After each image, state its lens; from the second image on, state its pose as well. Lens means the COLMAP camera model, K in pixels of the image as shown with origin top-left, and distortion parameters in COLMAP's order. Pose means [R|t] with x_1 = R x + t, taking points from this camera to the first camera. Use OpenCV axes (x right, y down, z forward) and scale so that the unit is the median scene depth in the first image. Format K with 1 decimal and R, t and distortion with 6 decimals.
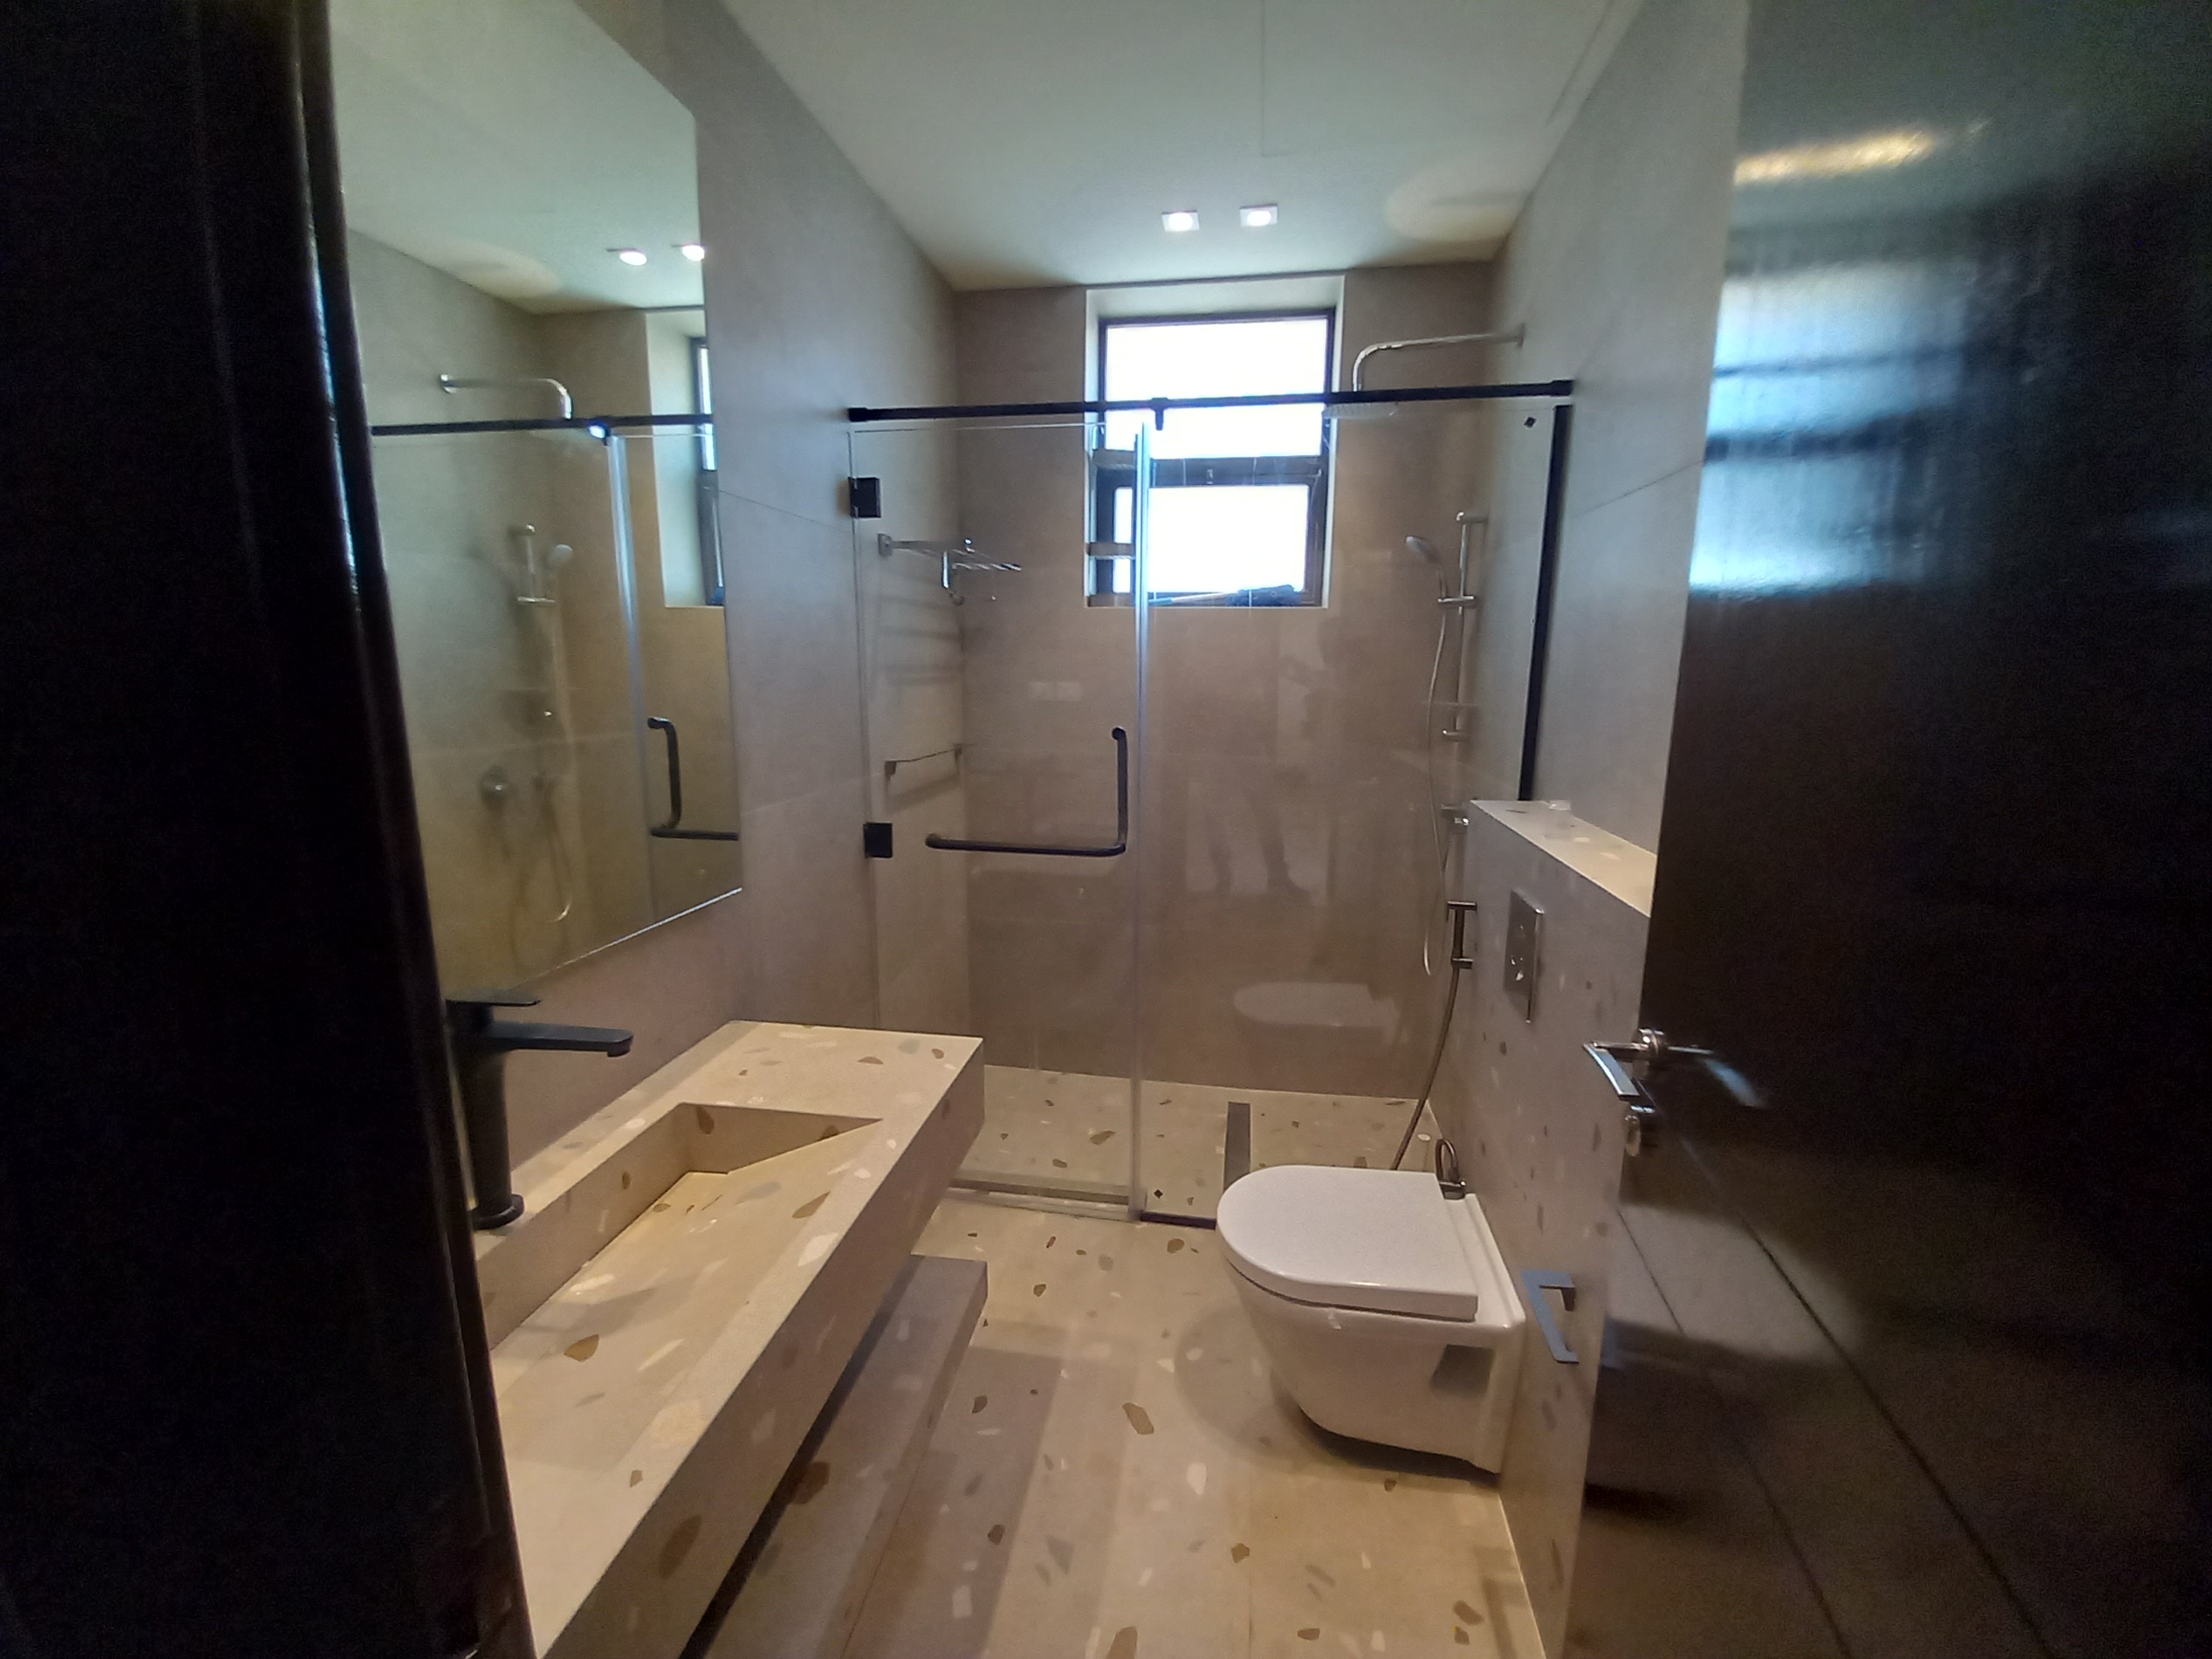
lens RADIAL K [[879.5, 0, 1129.1], [0, 879.5, 820.3], [0, 0, 1]] dist [0.012016, -0.020742]
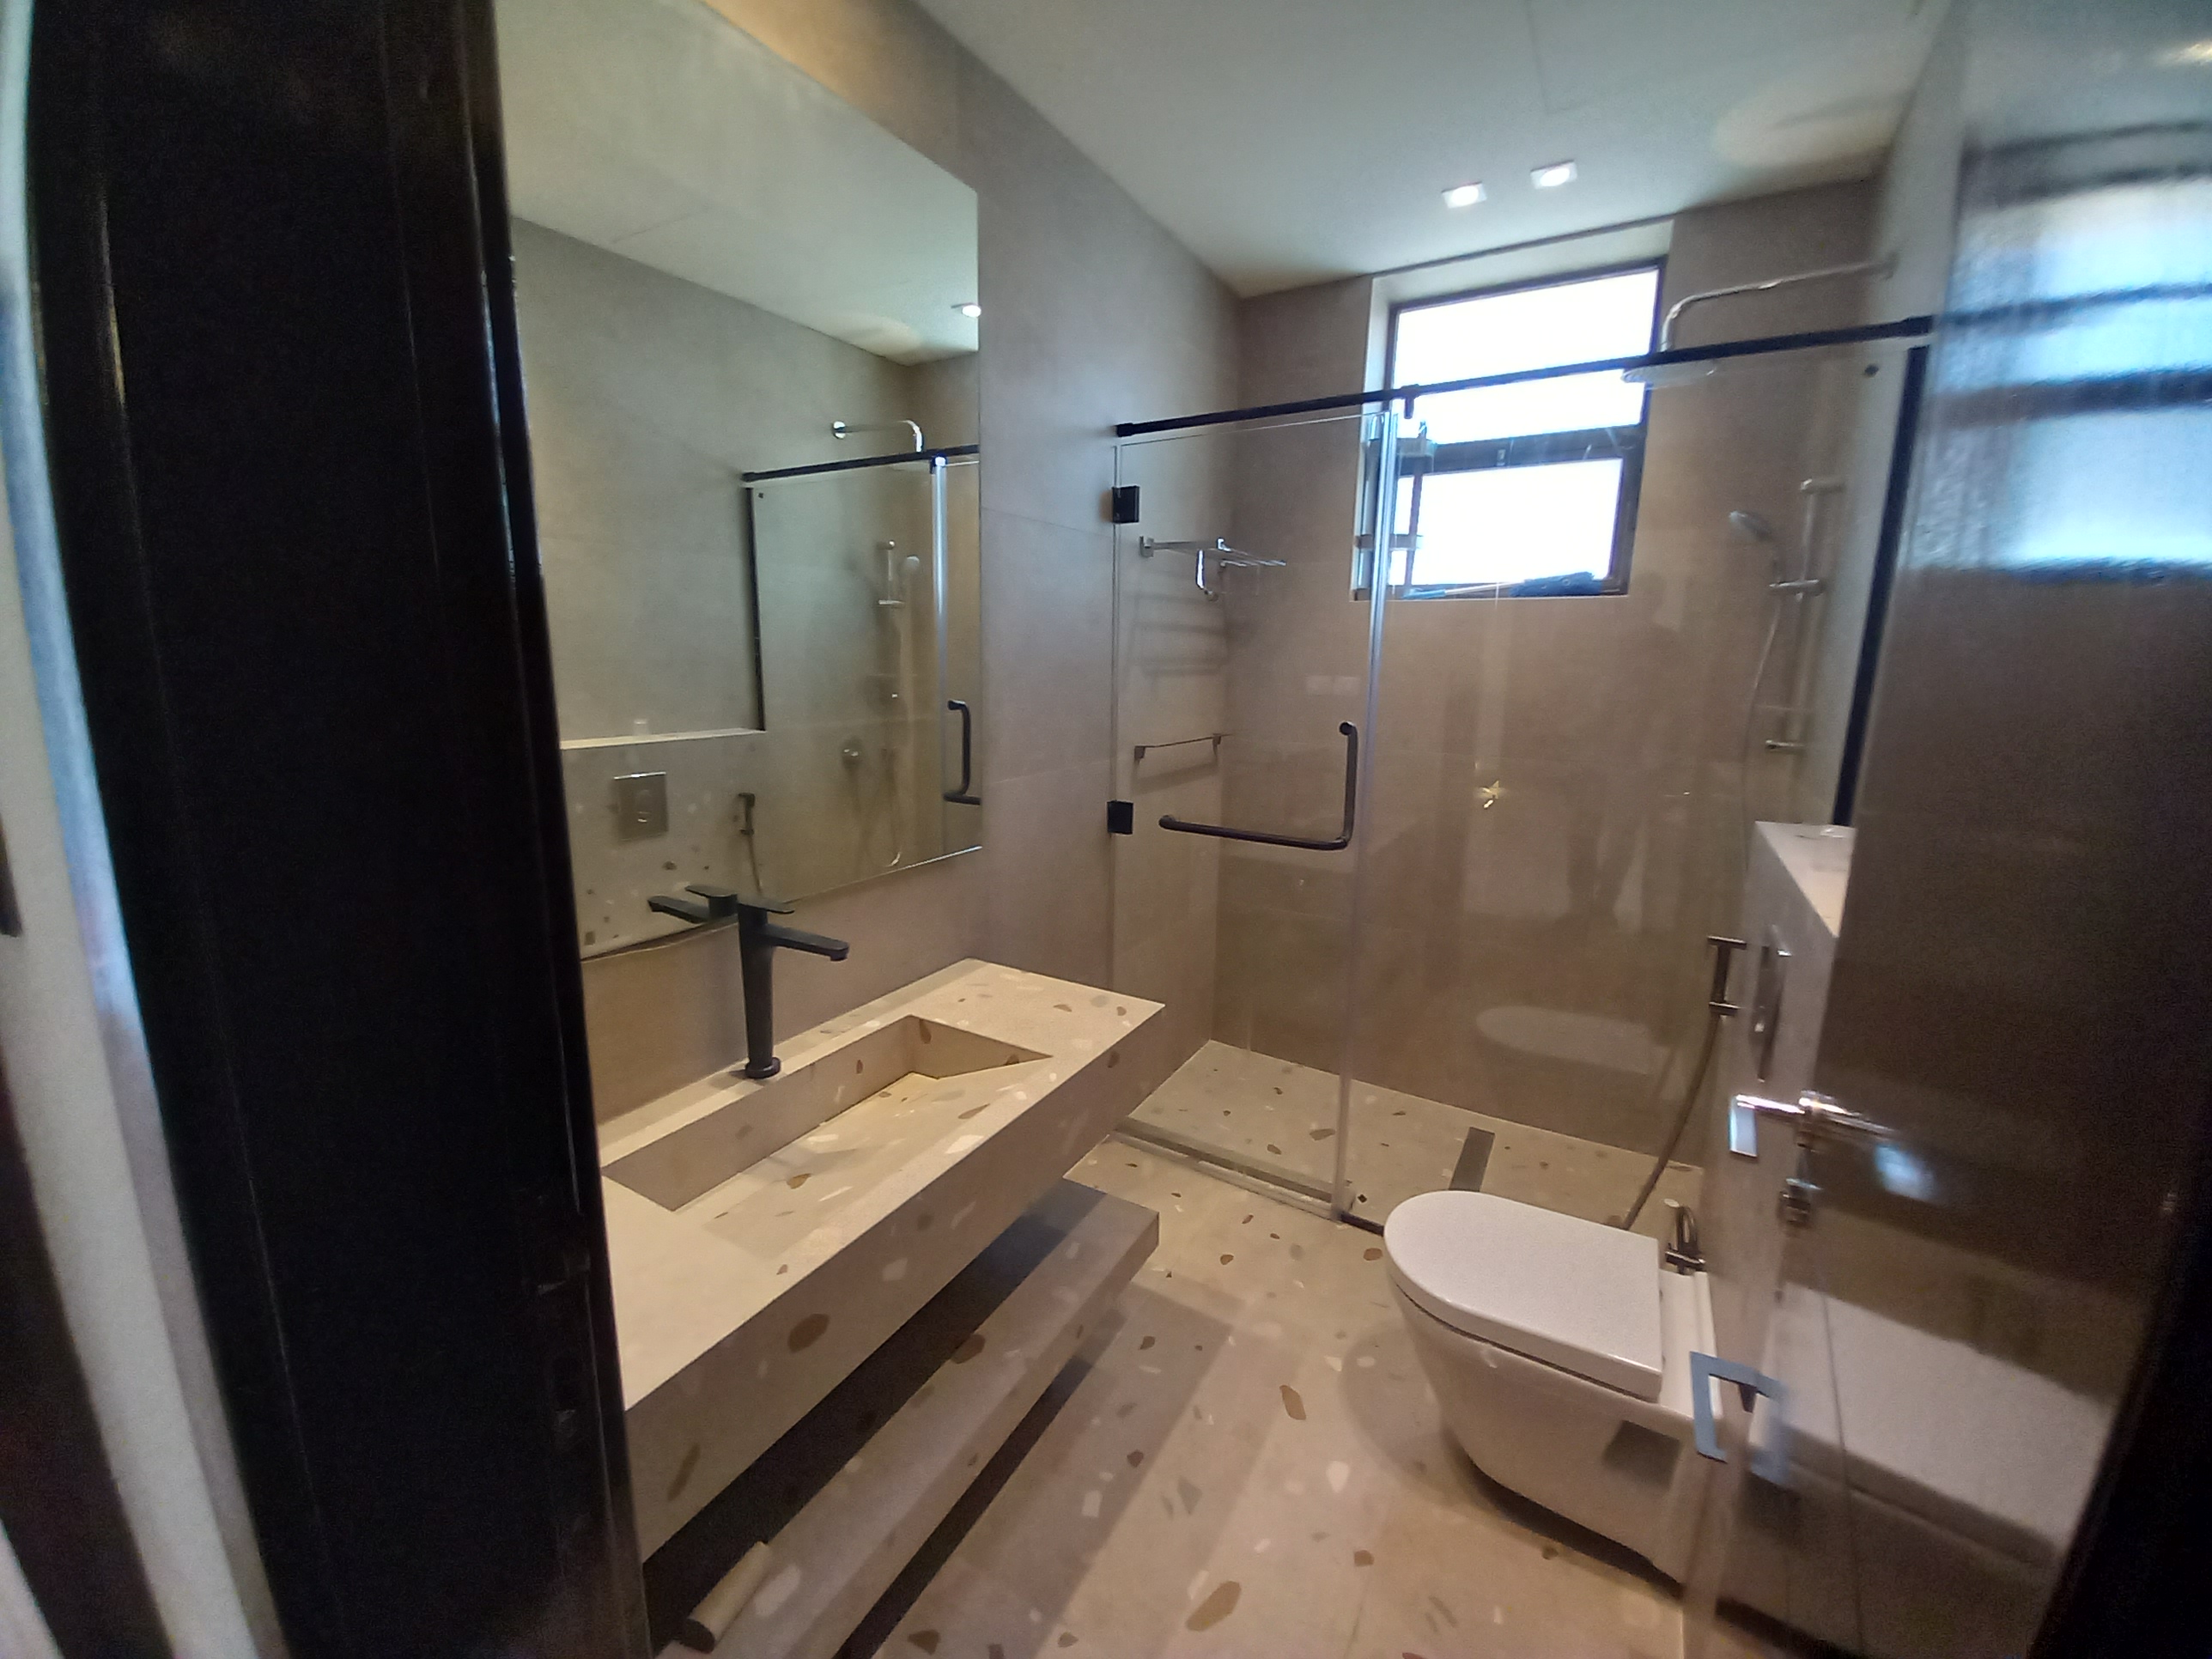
lens RADIAL K [[882.1, 0, 1112.4], [0, 882.1, 815.8], [0, 0, 1]] dist [0.001602, -0.012897]
pose [[0.923924, 0.073289, -0.375491, 0.119074], [-0.072316, 0.997242, 0.016703, 0.002838], [0.375680, 0.011722, 0.926675, -0.020034]]
